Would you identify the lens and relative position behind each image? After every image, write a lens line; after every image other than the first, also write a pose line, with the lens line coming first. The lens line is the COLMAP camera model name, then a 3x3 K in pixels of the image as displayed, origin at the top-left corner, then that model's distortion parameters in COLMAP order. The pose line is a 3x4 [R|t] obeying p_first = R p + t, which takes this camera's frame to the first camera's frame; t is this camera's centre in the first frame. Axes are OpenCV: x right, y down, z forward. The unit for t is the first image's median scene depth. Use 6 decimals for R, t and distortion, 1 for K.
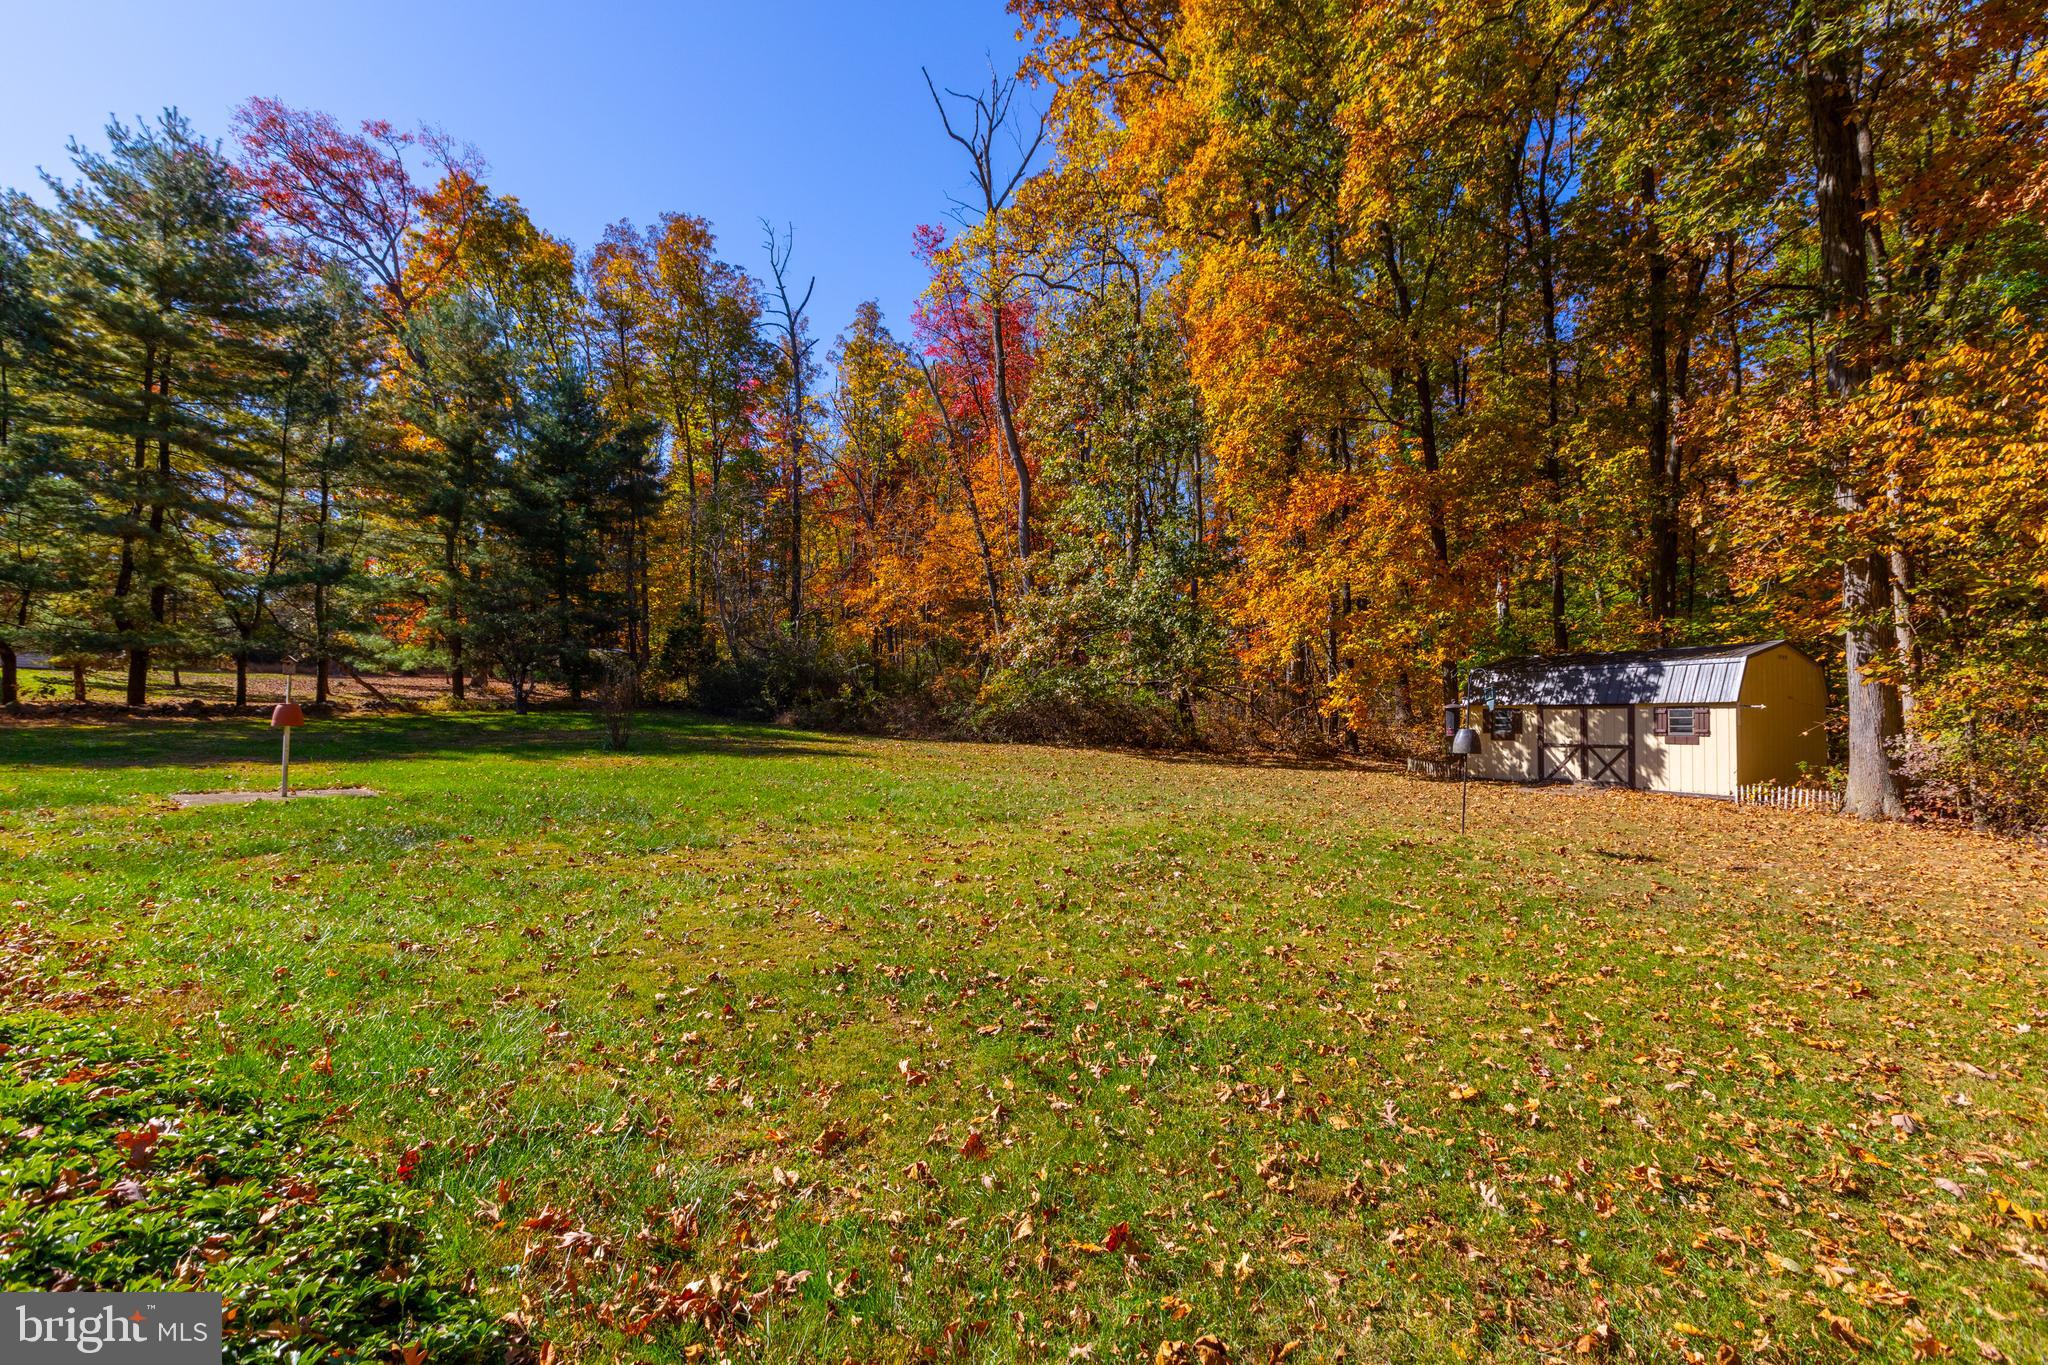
lens RADIAL K [[921.8, 0, 1015.3], [0, 921.8, 692.5], [0, 0, 1]] dist [0.002776, -0.001446]
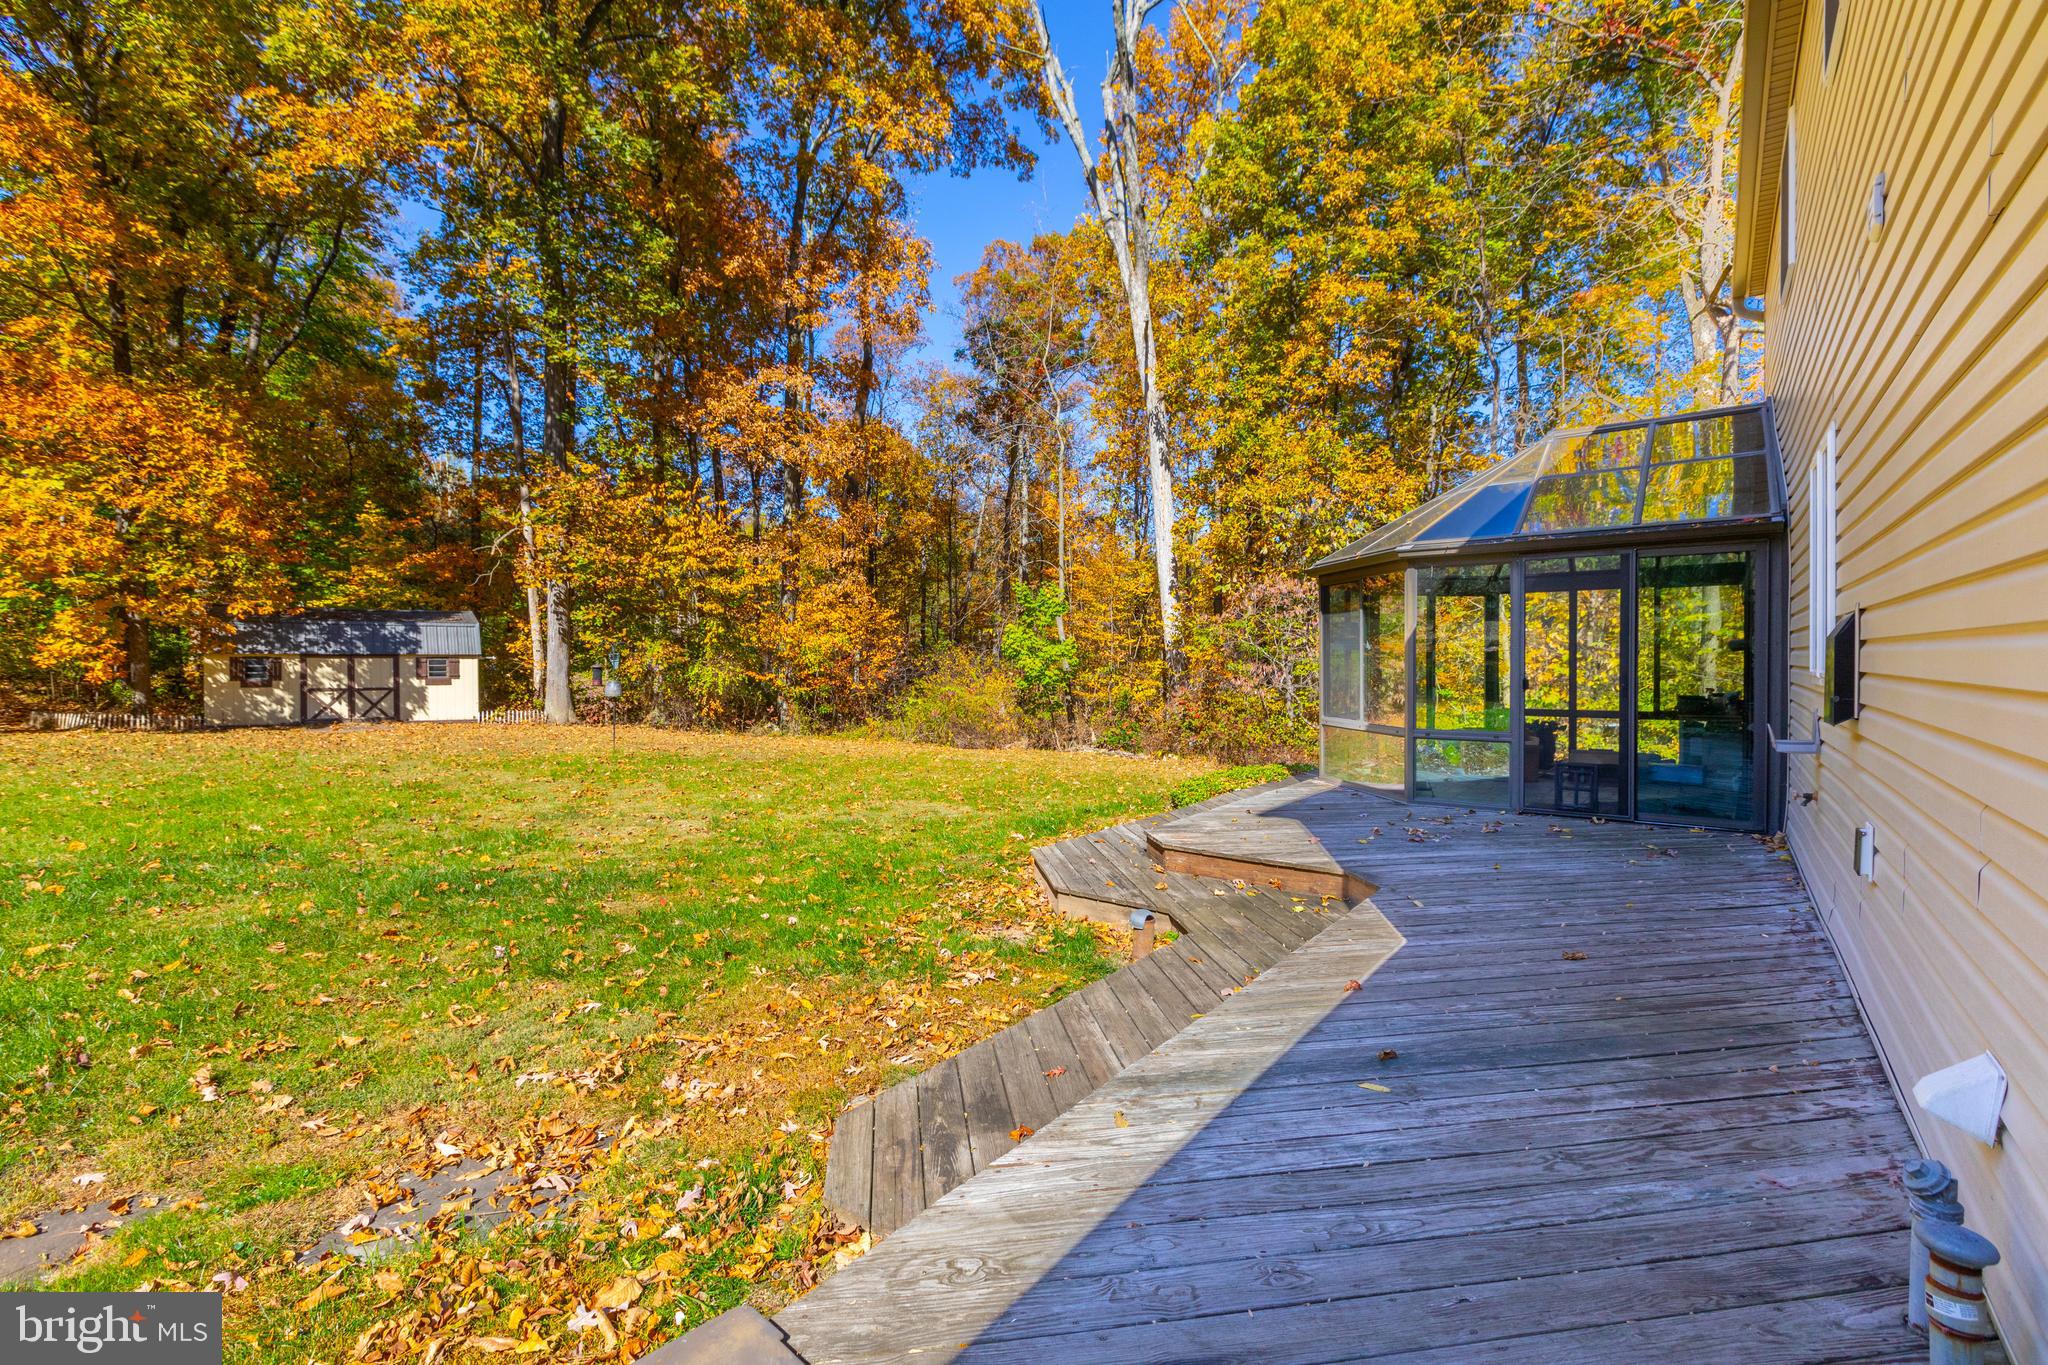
lens RADIAL K [[905.4, 0, 1018.7], [0, 905.4, 676.7], [0, 0, 1]] dist [0.000678, -0.000701]
pose [[-0.151694, -0.027226, 0.988052, -0.665672], [-0.035168, 0.999136, 0.022133, -0.014119], [-0.987802, -0.031390, -0.152520, 0.329382]]
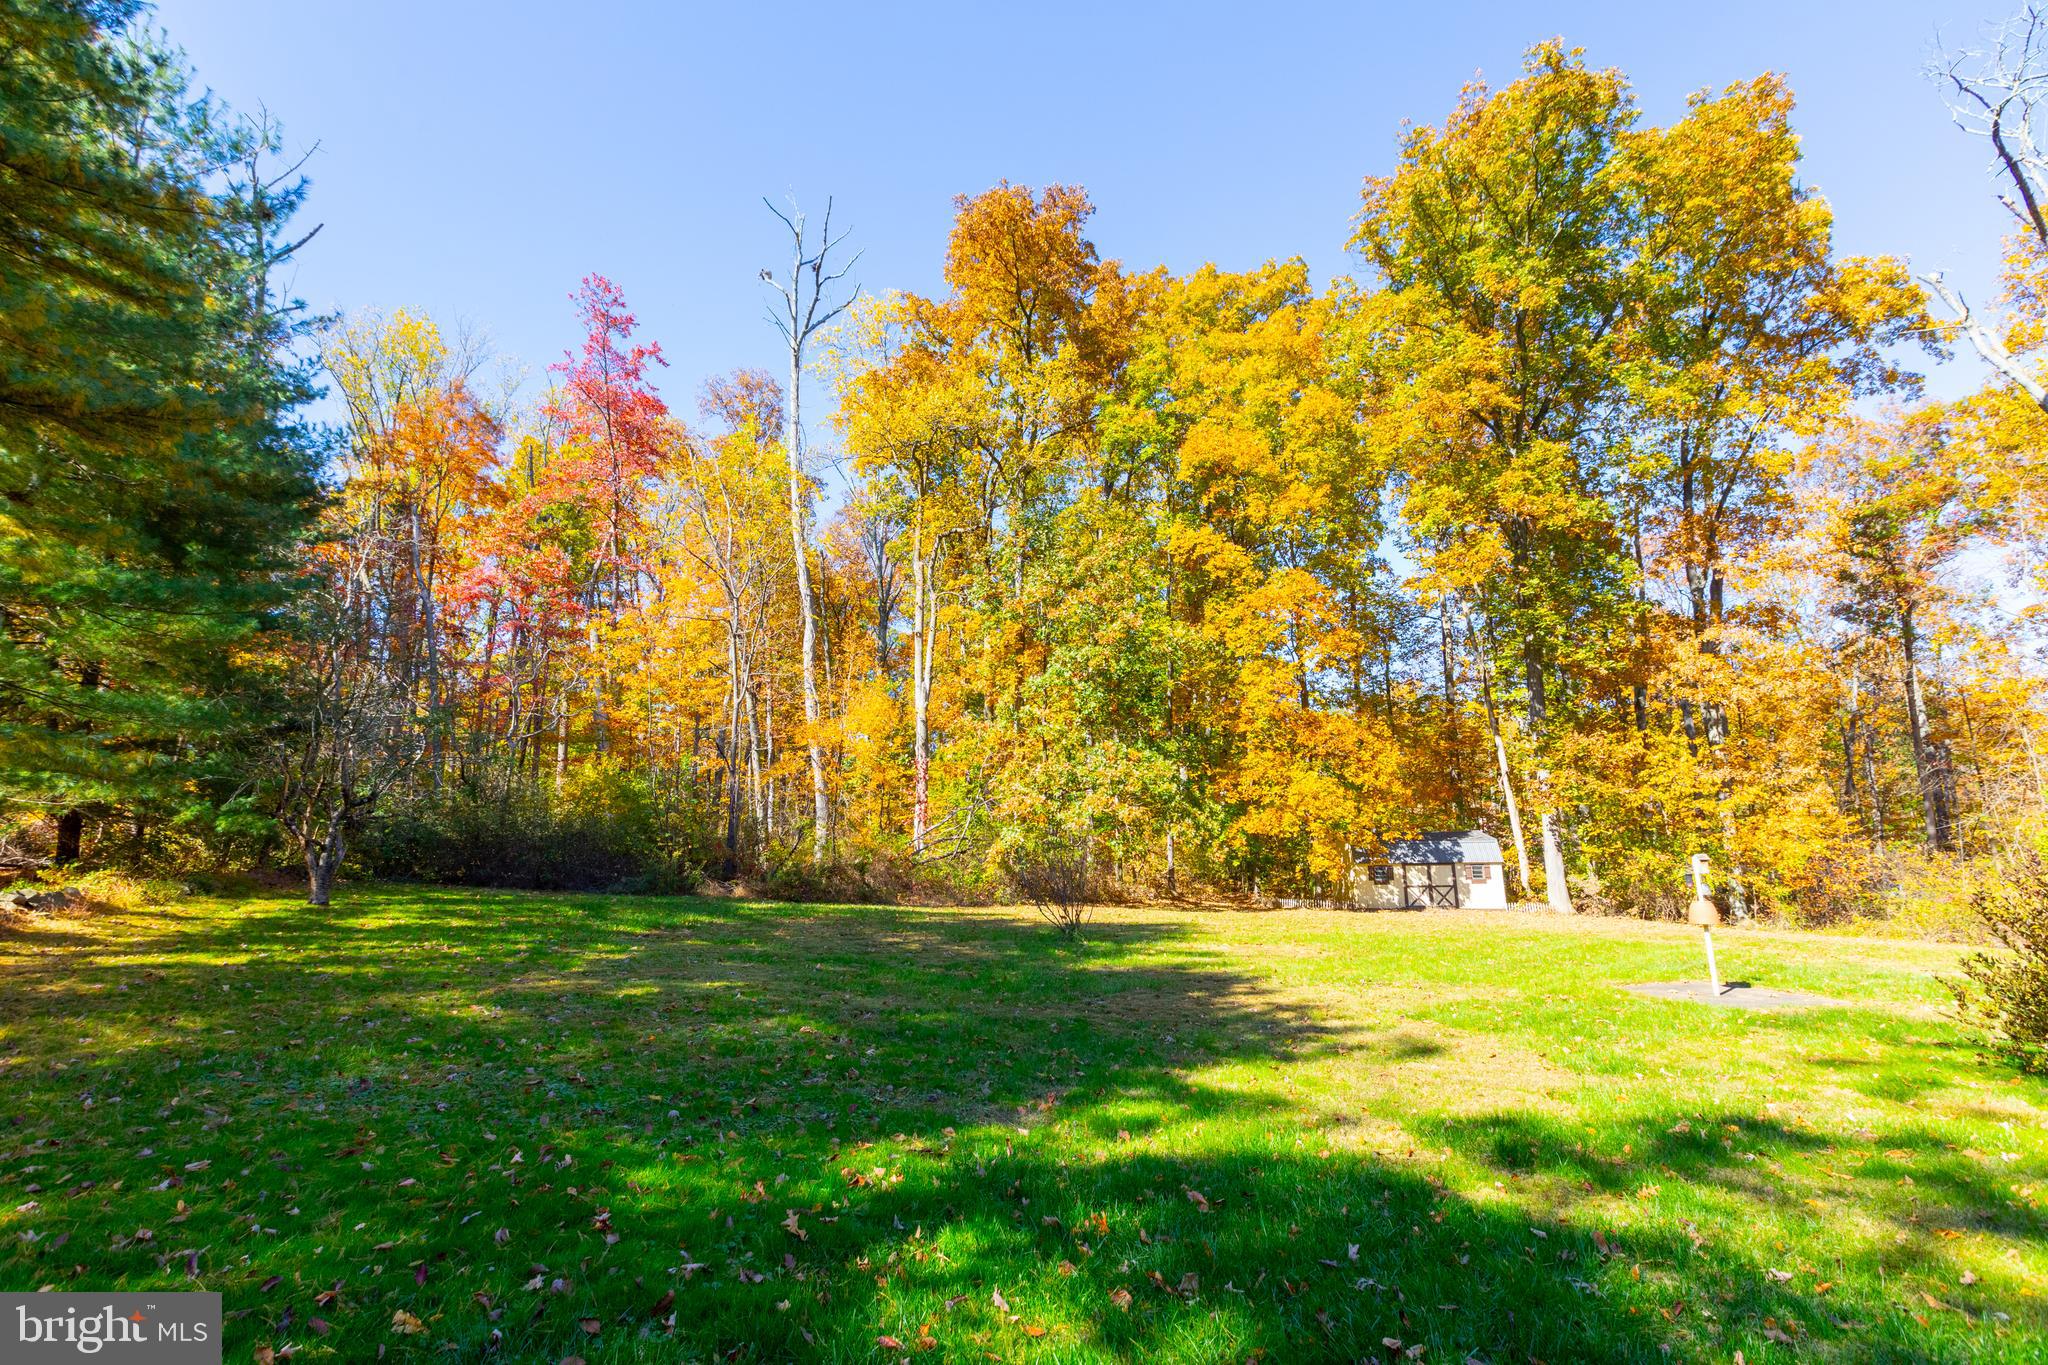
lens RADIAL K [[905.4, 0, 1018.7], [0, 905.4, 676.7], [0, 0, 1]] dist [0.000678, -0.000701]
pose [[0.533638, 0.151500, 0.832032, -1.365246], [-0.012806, 0.985159, -0.171168, -0.032563], [-0.845616, 0.080687, 0.527658, 0.707859]]
